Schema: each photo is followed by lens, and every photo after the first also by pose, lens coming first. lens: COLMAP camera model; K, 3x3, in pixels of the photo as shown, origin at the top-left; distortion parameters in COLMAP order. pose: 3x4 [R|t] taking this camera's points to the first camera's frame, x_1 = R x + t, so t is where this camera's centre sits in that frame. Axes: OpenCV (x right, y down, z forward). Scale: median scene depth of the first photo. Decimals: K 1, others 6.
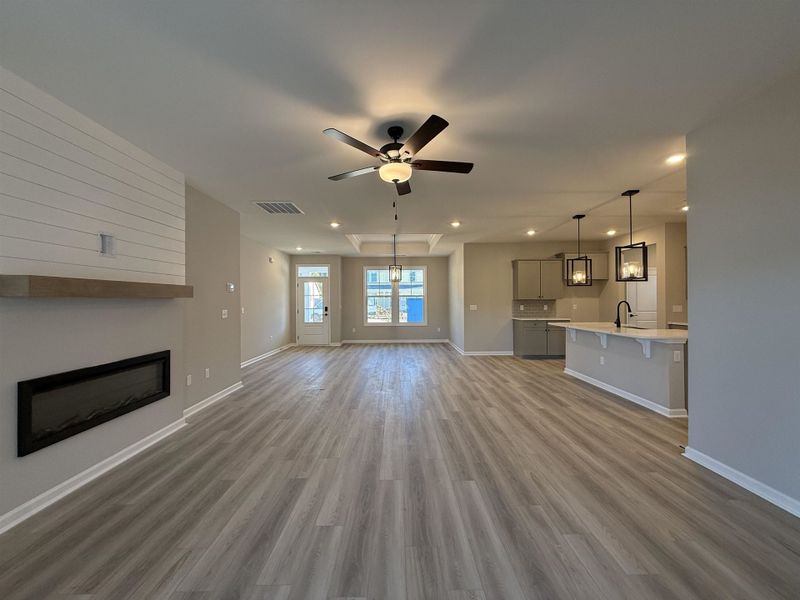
lens RADIAL K [[317.5, 0, 400.4], [0, 317.5, 299.8], [0, 0, 1]] dist [-0.000409, 0.000383]
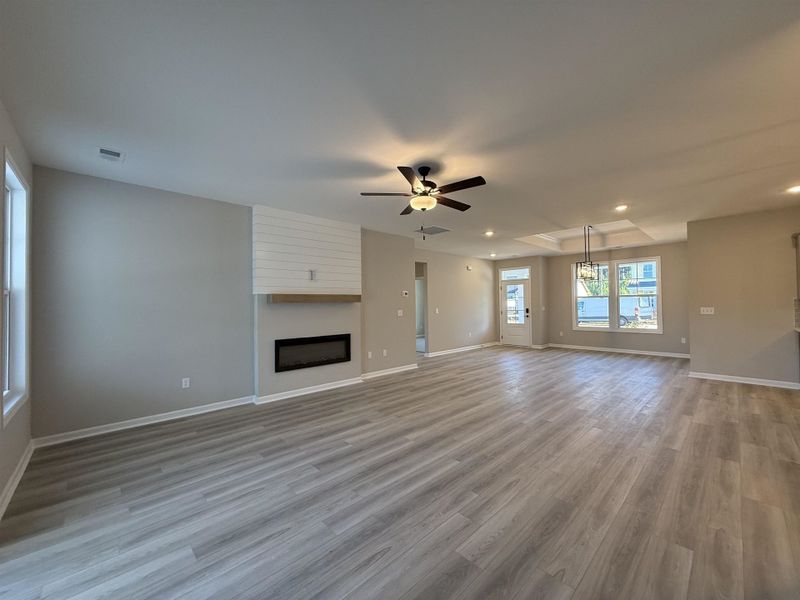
lens RADIAL K [[317.5, 0, 398.9], [0, 317.5, 303.4], [0, 0, 1]] dist [-0.000409, 0.000383]
pose [[0.681385, -0.006461, -0.731897, 0.520344], [0.010993, 0.999939, 0.001408, -0.001169], [0.731843, -0.009005, 0.681414, 0.039960]]
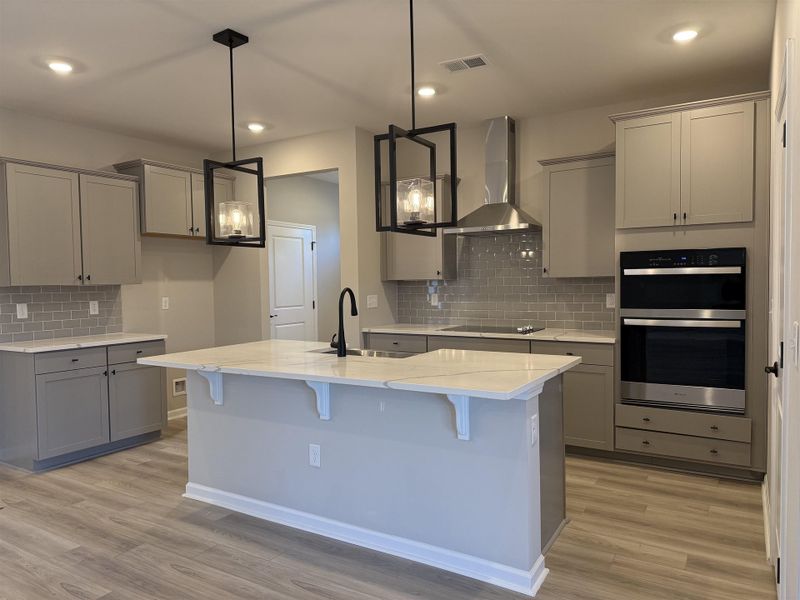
lens RADIAL K [[560.3, 0, 396.2], [0, 560.3, 304.9], [0, 0, 1]] dist [0.027604, -0.028902]
pose [[0.528315, -0.042294, 0.847994, 0.177474], [0.010480, 0.999007, 0.043297, -0.006271], [-0.848984, -0.013988, 0.528234, 0.681067]]
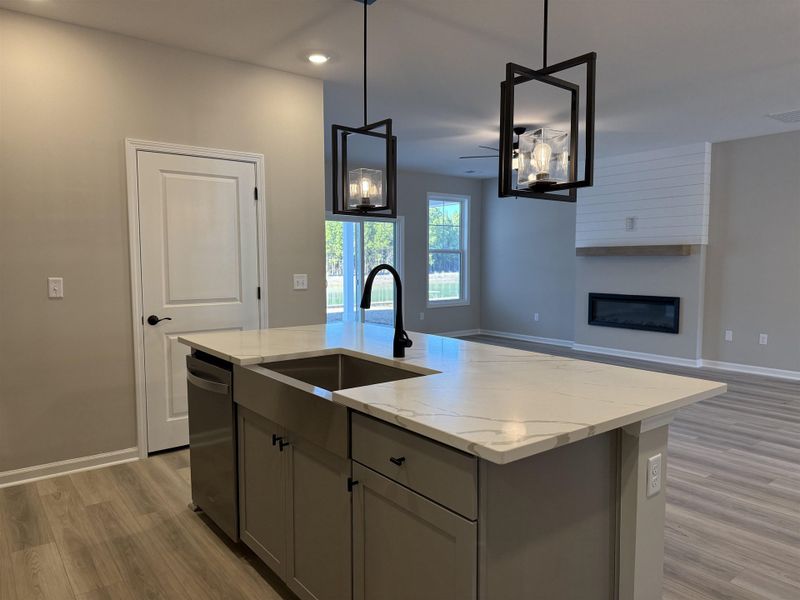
lens RADIAL K [[560.3, 0, 398.8], [0, 560.3, 306.6], [0, 0, 1]] dist [0.027604, -0.028902]
pose [[-0.794520, 0.057109, -0.604546, 1.146859], [0.008160, 0.996482, 0.083409, 0.000237], [0.607183, 0.061337, -0.792191, 1.617748]]
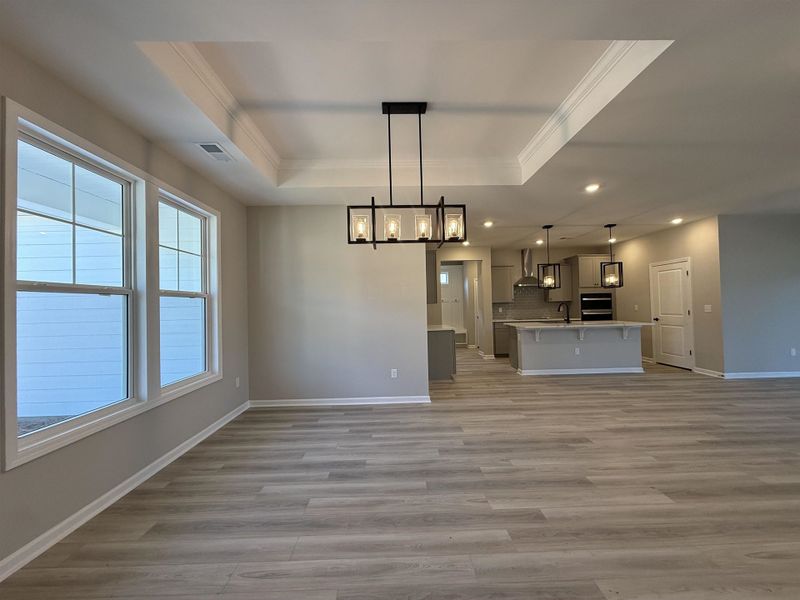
lens RADIAL K [[317.5, 0, 399.4], [0, 317.5, 299.6], [0, 0, 1]] dist [-0.000409, 0.000383]
pose [[-0.011869, 0.025333, 0.999609, -0.677432], [0.016490, 0.999548, -0.025136, 0.014264], [-0.999794, 0.016186, -0.012282, 1.968189]]
